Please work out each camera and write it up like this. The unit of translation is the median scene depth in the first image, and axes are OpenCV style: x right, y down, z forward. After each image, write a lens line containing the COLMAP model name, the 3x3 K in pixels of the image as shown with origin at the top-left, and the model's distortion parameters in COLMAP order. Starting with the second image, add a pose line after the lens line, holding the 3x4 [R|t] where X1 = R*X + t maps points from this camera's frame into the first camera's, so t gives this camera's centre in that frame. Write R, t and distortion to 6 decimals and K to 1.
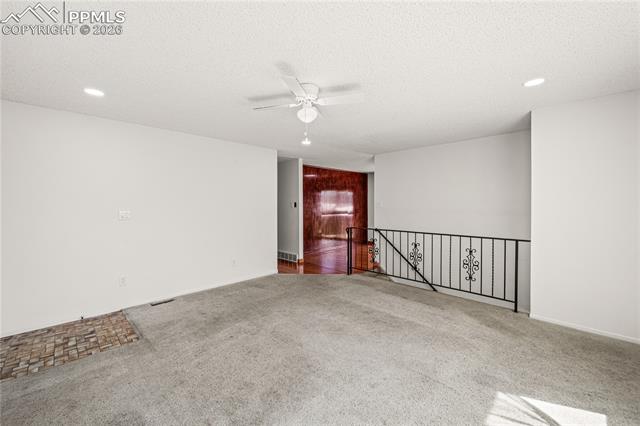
lens RADIAL K [[260.3, 0, 319.4], [0, 260.3, 207.8], [0, 0, 1]] dist [0.001299, -0.000202]
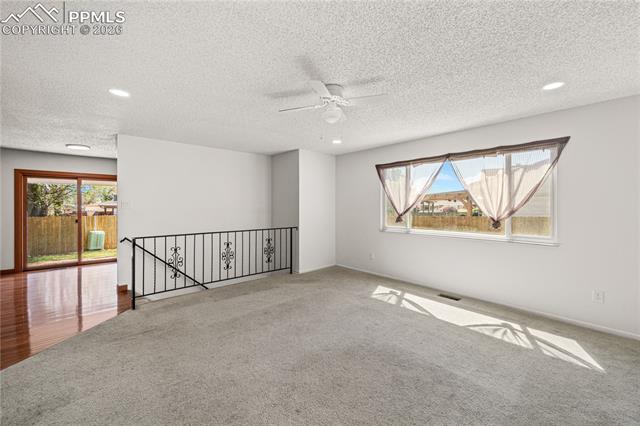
lens RADIAL K [[260.3, 0, 317.6], [0, 260.3, 211.4], [0, 0, 1]] dist [0.001299, -0.000202]
pose [[0.065565, -0.026001, 0.997510, -0.569434], [0.003857, 0.999660, 0.025804, -0.009839], [-0.997841, 0.002156, 0.065643, 0.531688]]
